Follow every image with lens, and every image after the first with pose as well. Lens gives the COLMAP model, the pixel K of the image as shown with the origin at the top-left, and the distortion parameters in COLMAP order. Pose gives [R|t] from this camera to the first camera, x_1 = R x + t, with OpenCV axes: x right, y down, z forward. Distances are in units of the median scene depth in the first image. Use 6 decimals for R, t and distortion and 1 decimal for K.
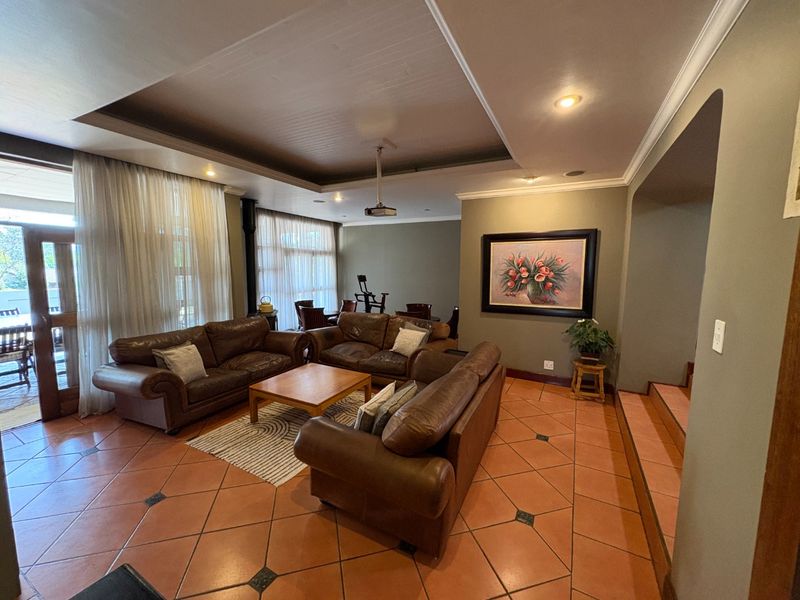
lens RADIAL K [[319.0, 0, 400.0], [0, 319.0, 300.0], [0, 0, 1]] dist [0.001956, 0.000106]
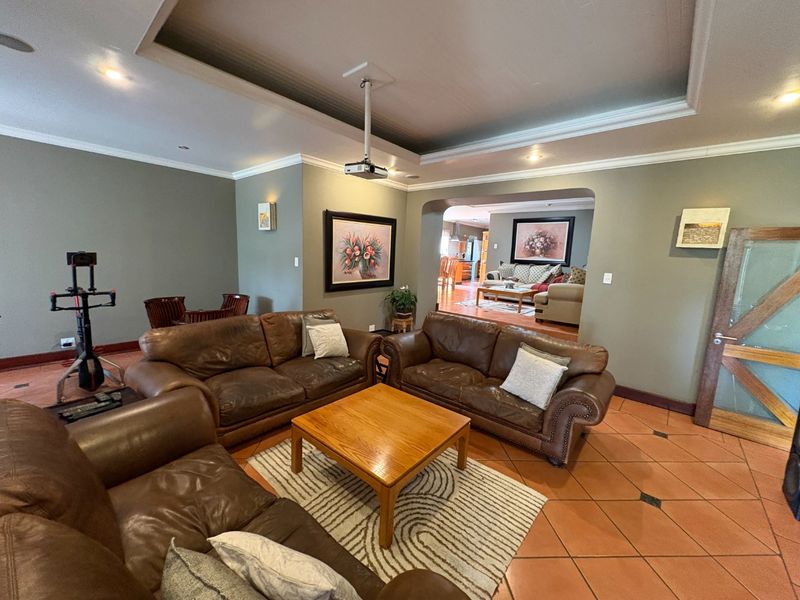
lens RADIAL K [[319.0, 0, 400.0], [0, 319.0, 300.0], [0, 0, 1]] dist [0.001956, 0.000106]
pose [[0.215439, -0.146868, 0.965410, -0.659692], [0.063445, 0.988642, 0.136244, -0.060146], [-0.974454, 0.031898, 0.222310, 0.624430]]
